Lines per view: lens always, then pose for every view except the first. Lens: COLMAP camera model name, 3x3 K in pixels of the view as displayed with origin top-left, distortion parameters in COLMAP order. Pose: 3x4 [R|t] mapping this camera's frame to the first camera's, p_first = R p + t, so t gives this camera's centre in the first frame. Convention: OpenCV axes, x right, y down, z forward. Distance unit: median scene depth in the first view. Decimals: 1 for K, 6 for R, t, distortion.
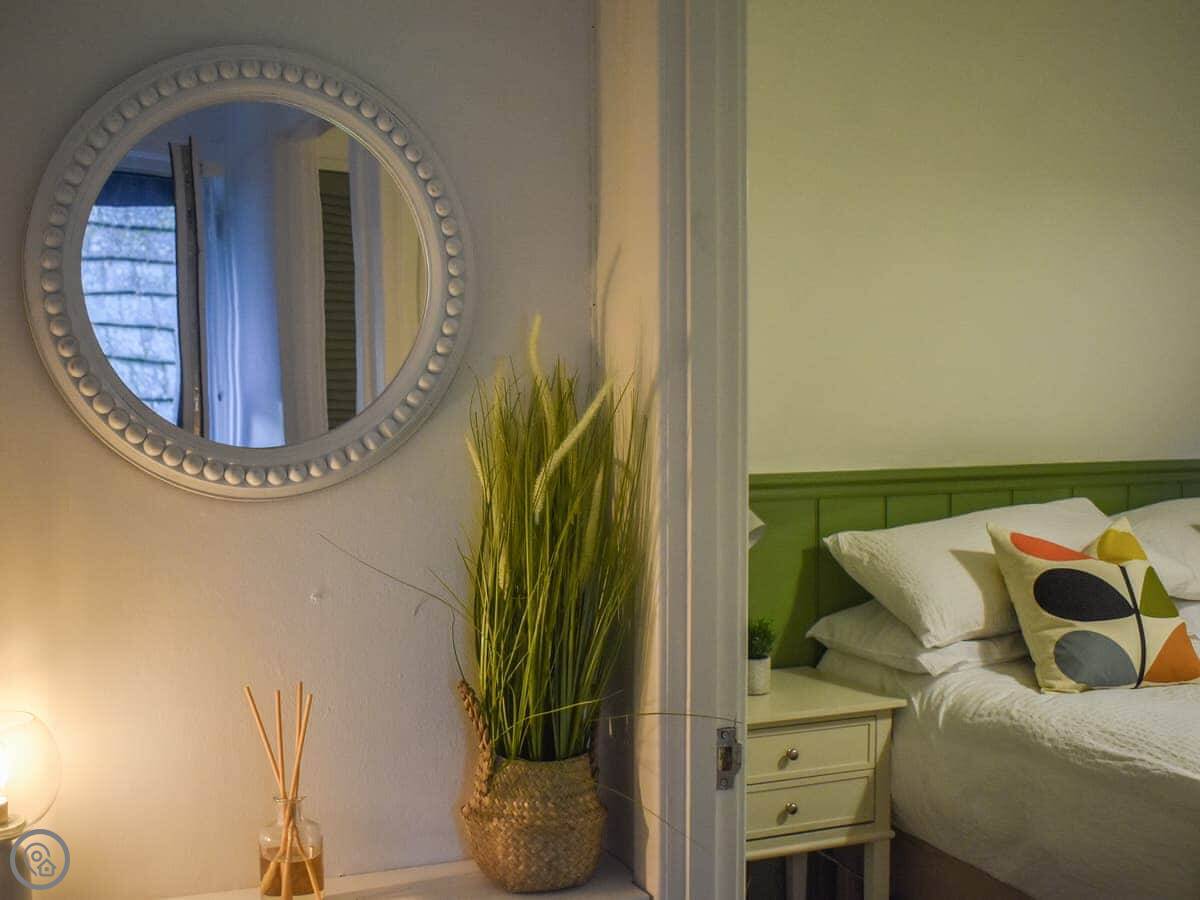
lens RADIAL K [[1351.3, 0, 615.2], [0, 1351.3, 445.5], [0, 0, 1]] dist [-0.050803, -0.003118]
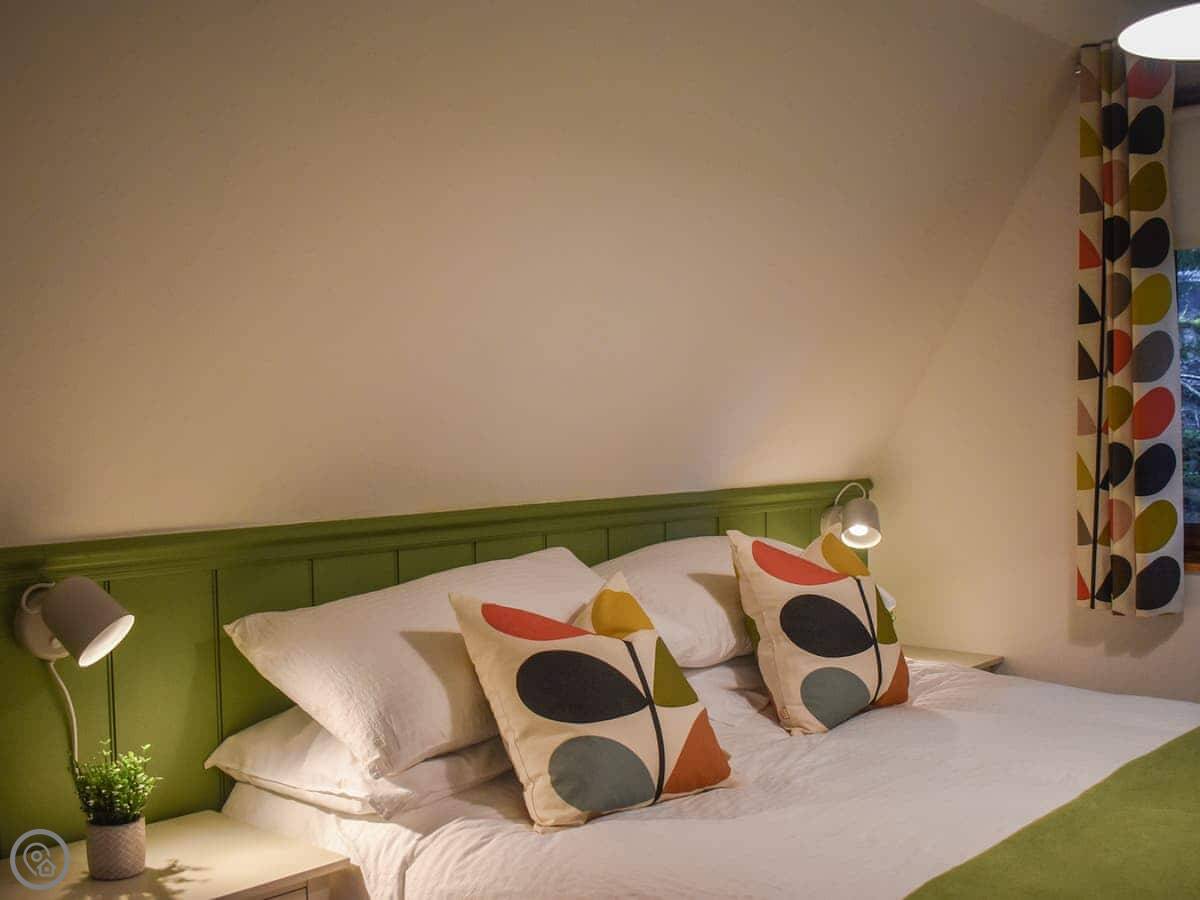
lens RADIAL K [[1351.3, 0, 615.2], [0, 1351.3, 445.5], [0, 0, 1]] dist [-0.050803, -0.003118]
pose [[0.916857, -0.025495, 0.398400, 0.069395], [0.036733, 0.999113, -0.020599, -0.004742], [-0.397521, 0.033521, 0.916981, 0.291916]]
